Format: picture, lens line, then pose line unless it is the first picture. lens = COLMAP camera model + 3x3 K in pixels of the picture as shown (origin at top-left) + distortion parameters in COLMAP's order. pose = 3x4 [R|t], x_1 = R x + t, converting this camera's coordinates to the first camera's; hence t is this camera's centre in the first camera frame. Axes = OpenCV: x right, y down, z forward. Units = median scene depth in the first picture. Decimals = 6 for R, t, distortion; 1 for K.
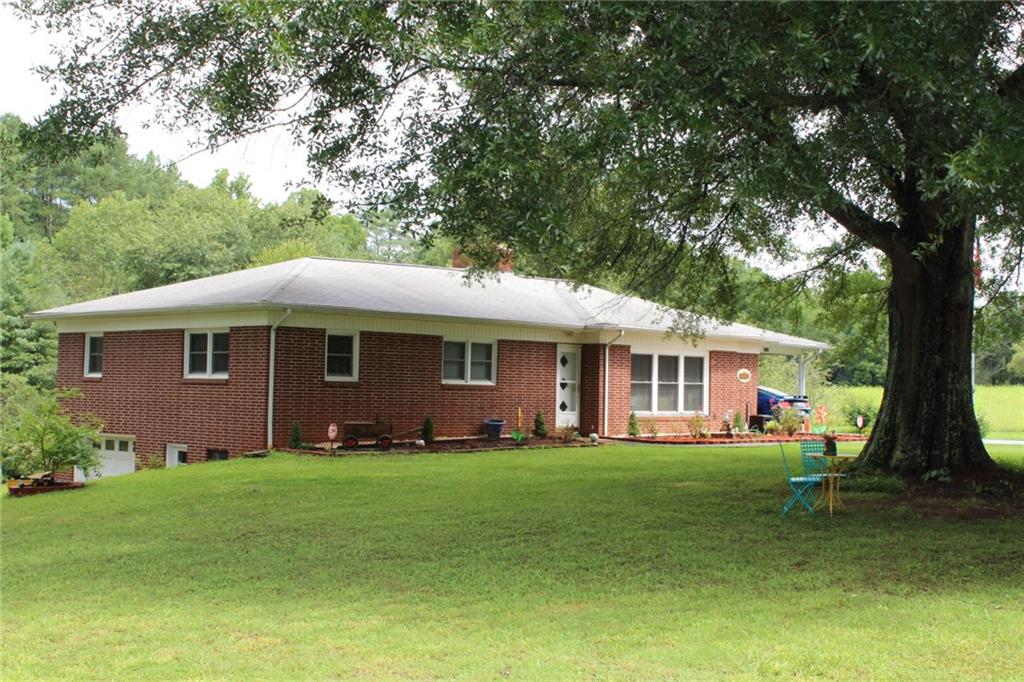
lens RADIAL K [[1342.1, 0, 461.3], [0, 1342.1, 341.9], [0, 0, 1]] dist [-0.099548, 0.016107]
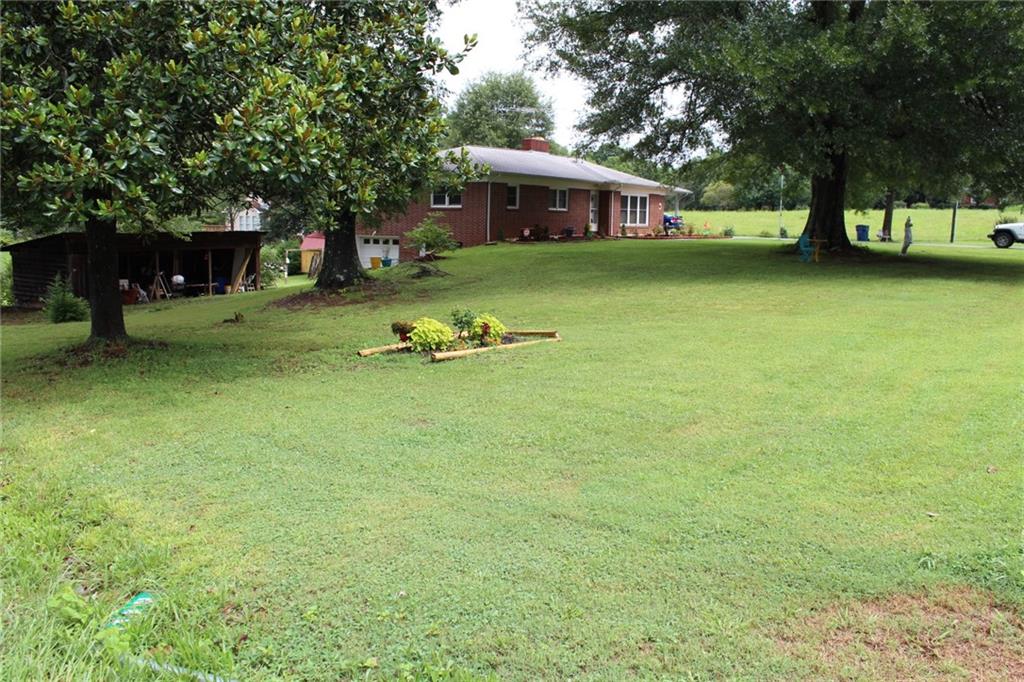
lens RADIAL K [[851.6, 0, 522.3], [0, 851.6, 344.6], [0, 0, 1]] dist [-0.173972, 0.158450]
pose [[0.977885, -0.033513, 0.206442, -0.301327], [-0.005836, 0.982322, 0.187108, -0.008091], [-0.209063, -0.184175, 0.960402, -0.251712]]
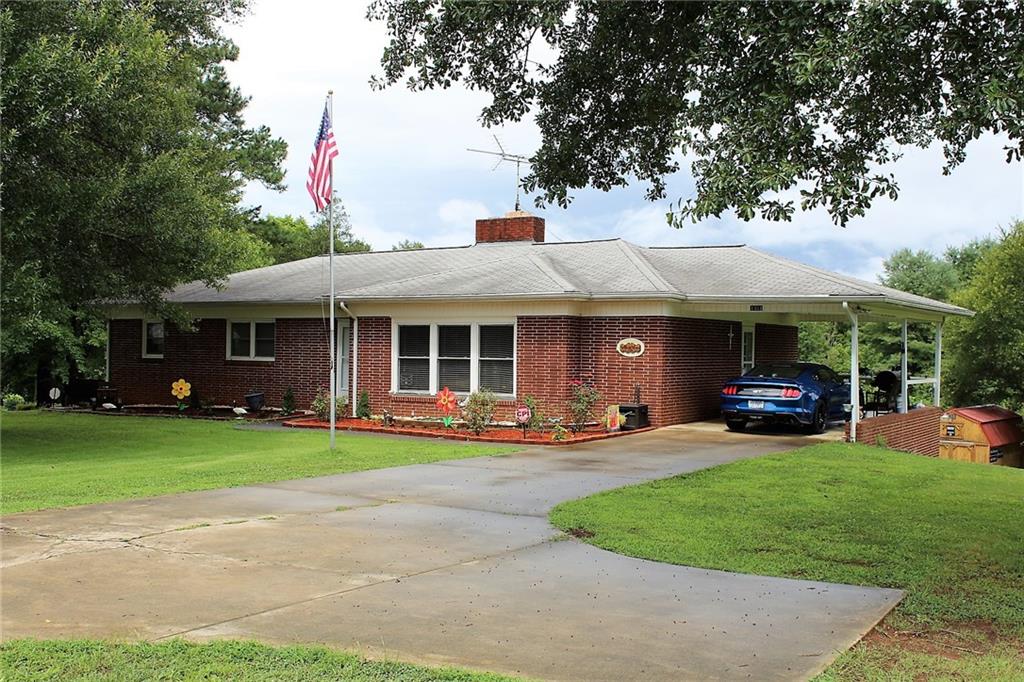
lens RADIAL K [[1113.5, 0, 512.0], [0, 1113.5, 341.0], [0, 0, 1]] dist [-0.054941, -0.021133]
pose [[0.249271, -0.024187, -0.968132, 0.893190], [0.027060, 0.999472, -0.018003, 0.035515], [0.968056, -0.021710, 0.249794, 0.917118]]
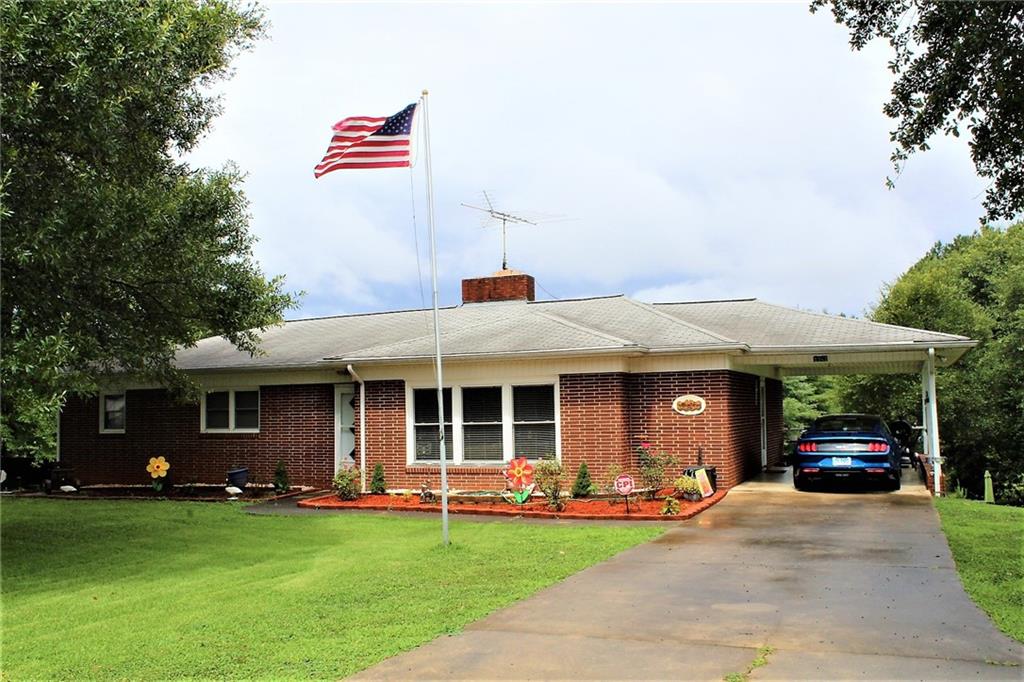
lens RADIAL K [[947.9, 0, 512.0], [0, 947.9, 341.0], [0, 0, 1]] dist [-0.121165, 0.114062]
pose [[0.400635, -0.098596, -0.910917, 0.698078], [0.058963, 0.994907, -0.081754, 0.030866], [0.914338, -0.020957, 0.404408, 0.850828]]
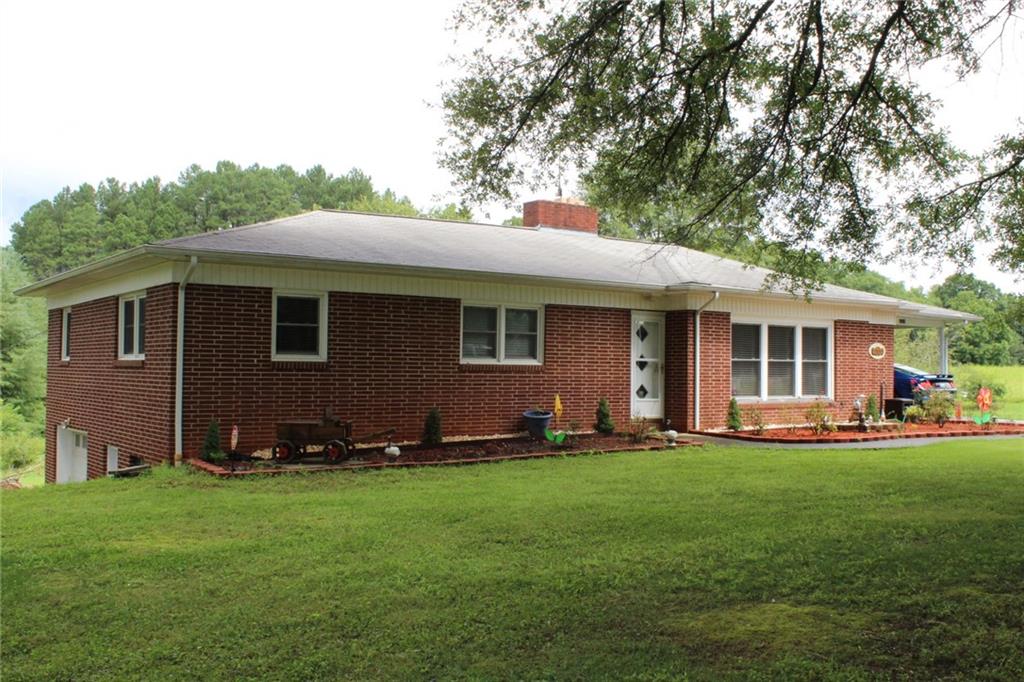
lens RADIAL K [[1008.3, 0, 512.0], [0, 1008.3, 341.0], [0, 0, 1]] dist [-0.115014, -0.013313]
pose [[0.991015, -0.014744, -0.132939, 0.080030], [0.015268, 0.999879, 0.002927, 0.015961], [0.132880, -0.004930, 0.991120, 0.417885]]
